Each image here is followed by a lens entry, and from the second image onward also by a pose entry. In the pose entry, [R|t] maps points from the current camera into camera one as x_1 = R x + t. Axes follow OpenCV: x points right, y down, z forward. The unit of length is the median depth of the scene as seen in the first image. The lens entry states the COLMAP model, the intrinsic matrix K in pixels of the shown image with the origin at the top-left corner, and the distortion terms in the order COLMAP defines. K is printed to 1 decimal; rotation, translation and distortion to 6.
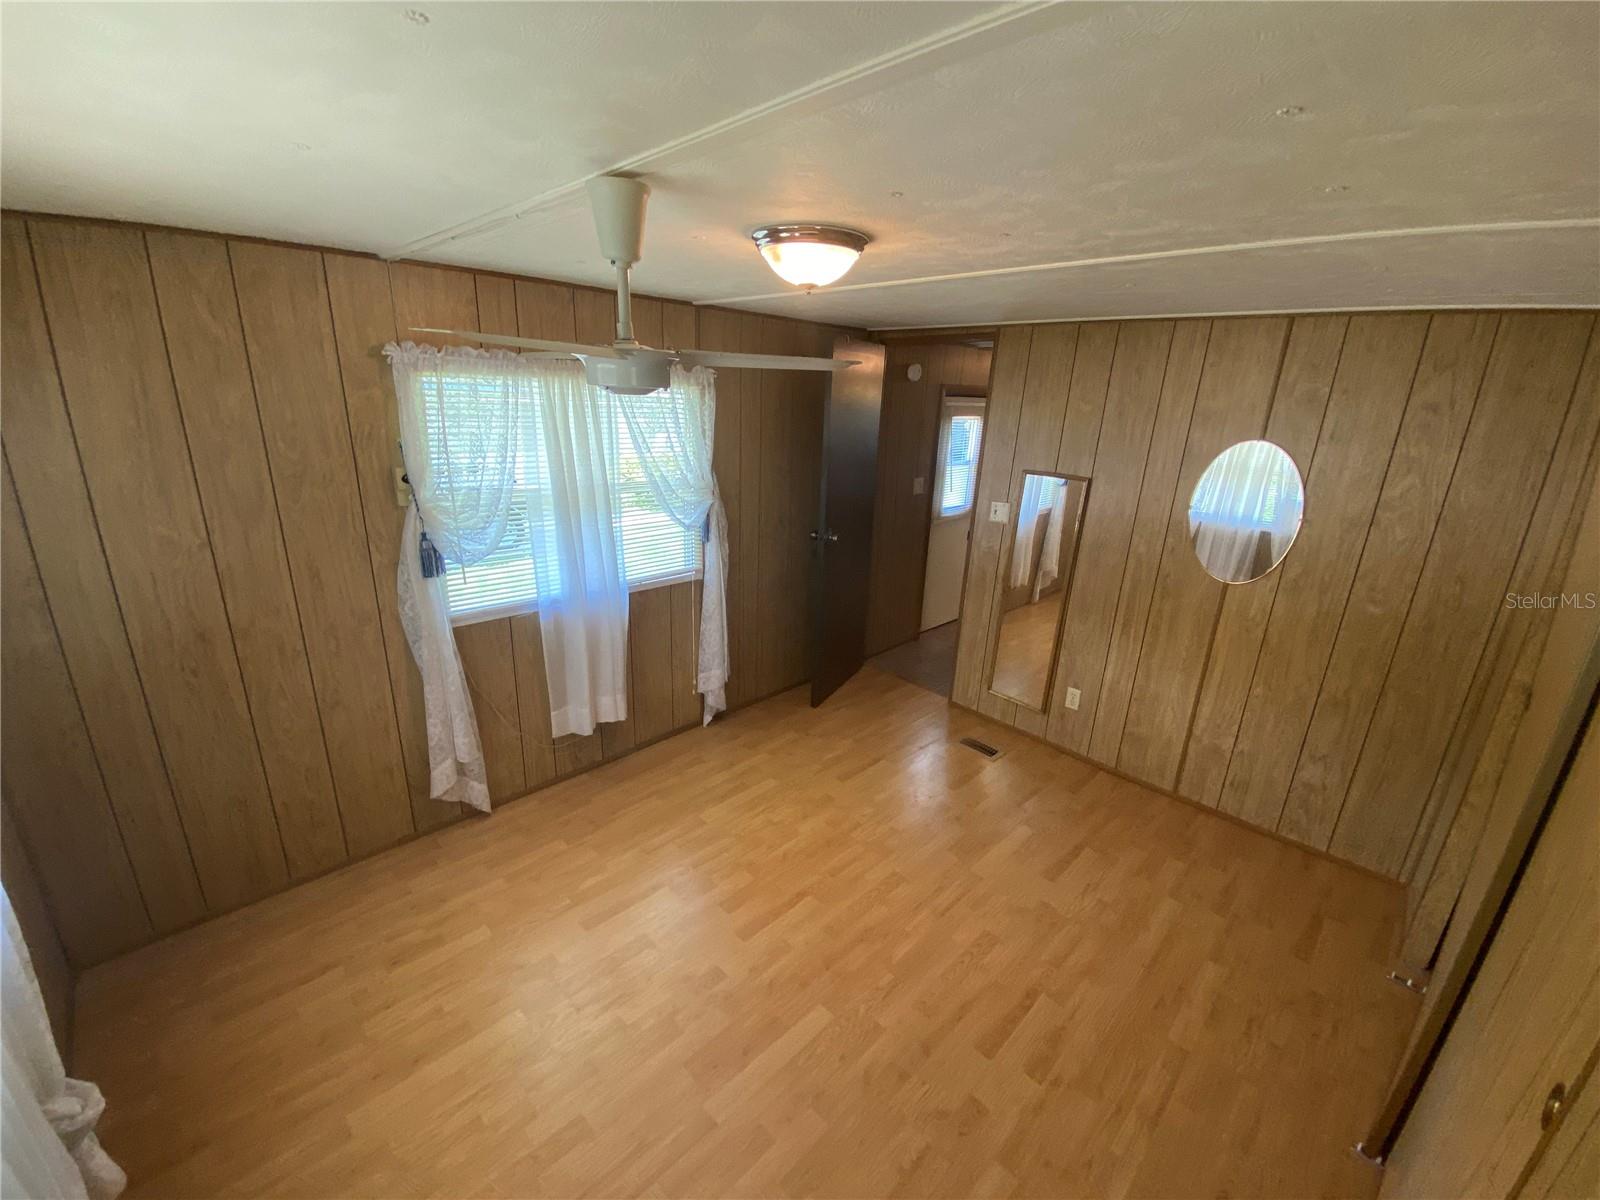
lens RADIAL K [[652.9, 0, 800.0], [0, 652.9, 600.0], [0, 0, 1]] dist [0.000151, -0.015234]
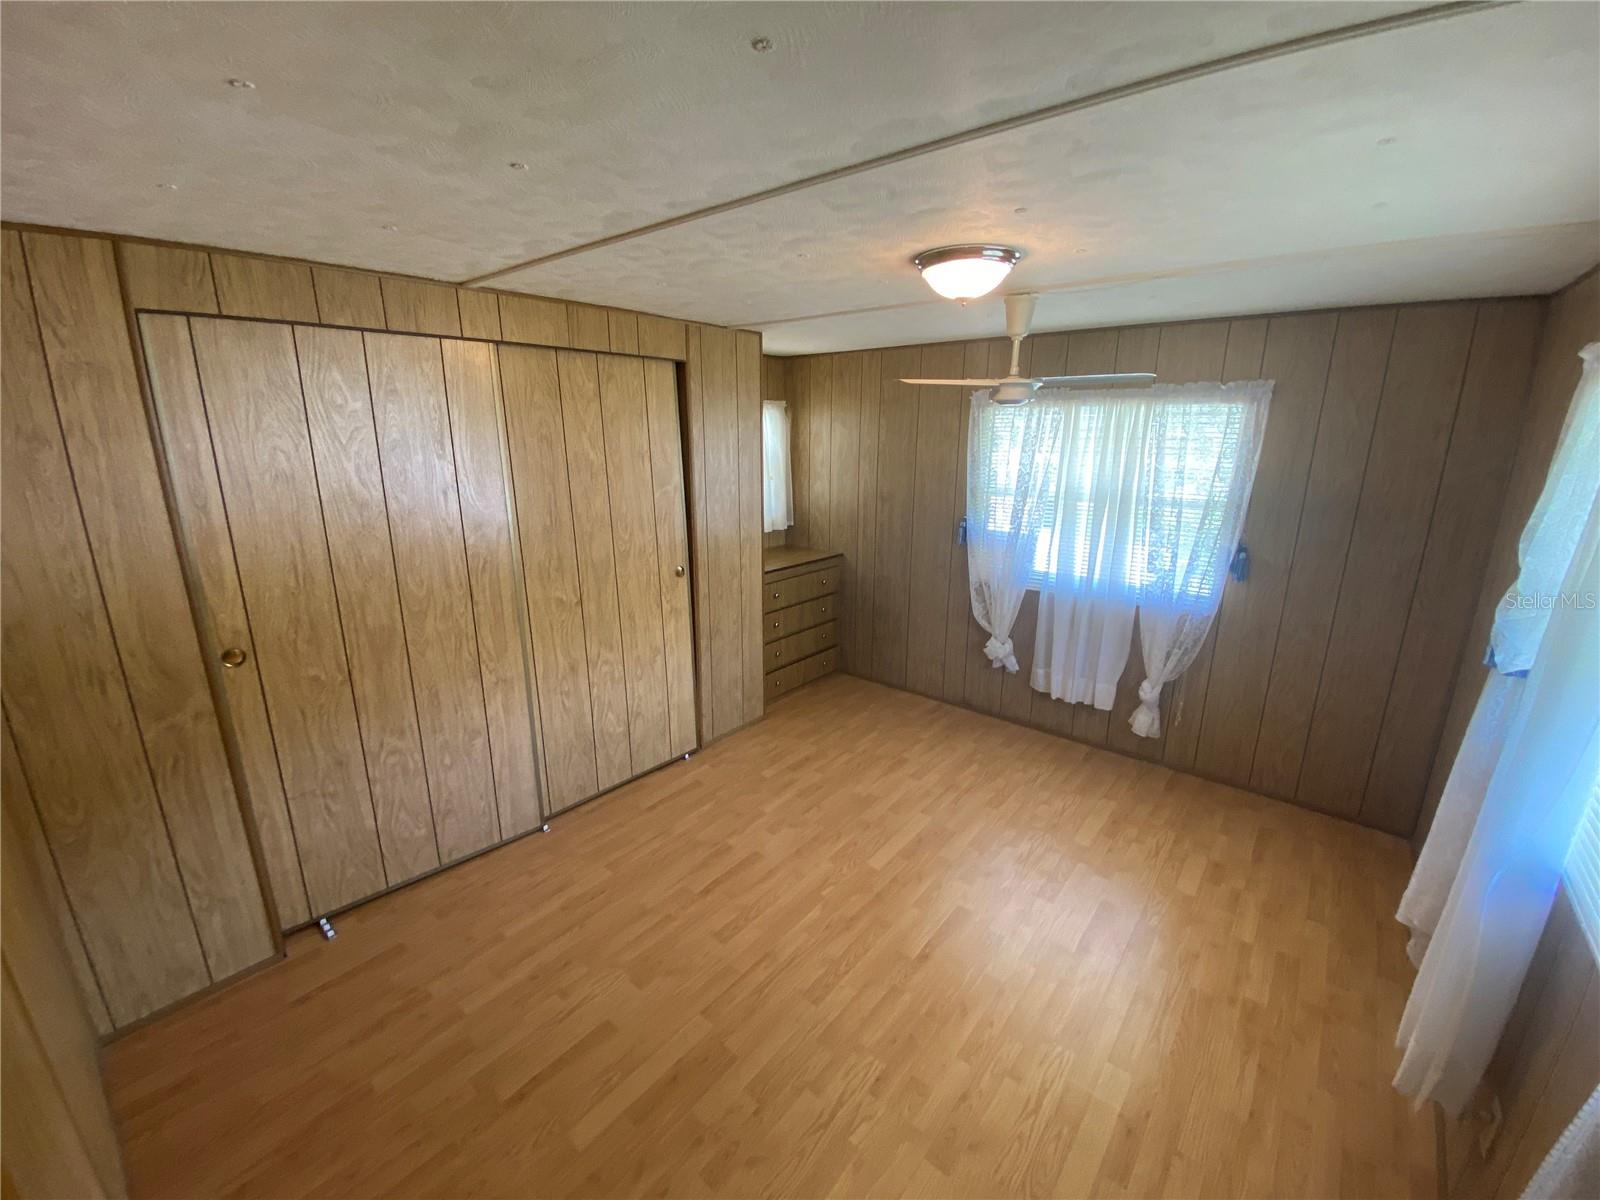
lens RADIAL K [[652.9, 0, 800.0], [0, 652.9, 600.0], [0, 0, 1]] dist [0.000151, -0.015234]
pose [[-0.994600, -0.017405, -0.102316, 0.331974], [-0.069587, 0.843247, 0.533002, -0.514535], [0.077001, 0.537244, -0.839905, 1.818193]]
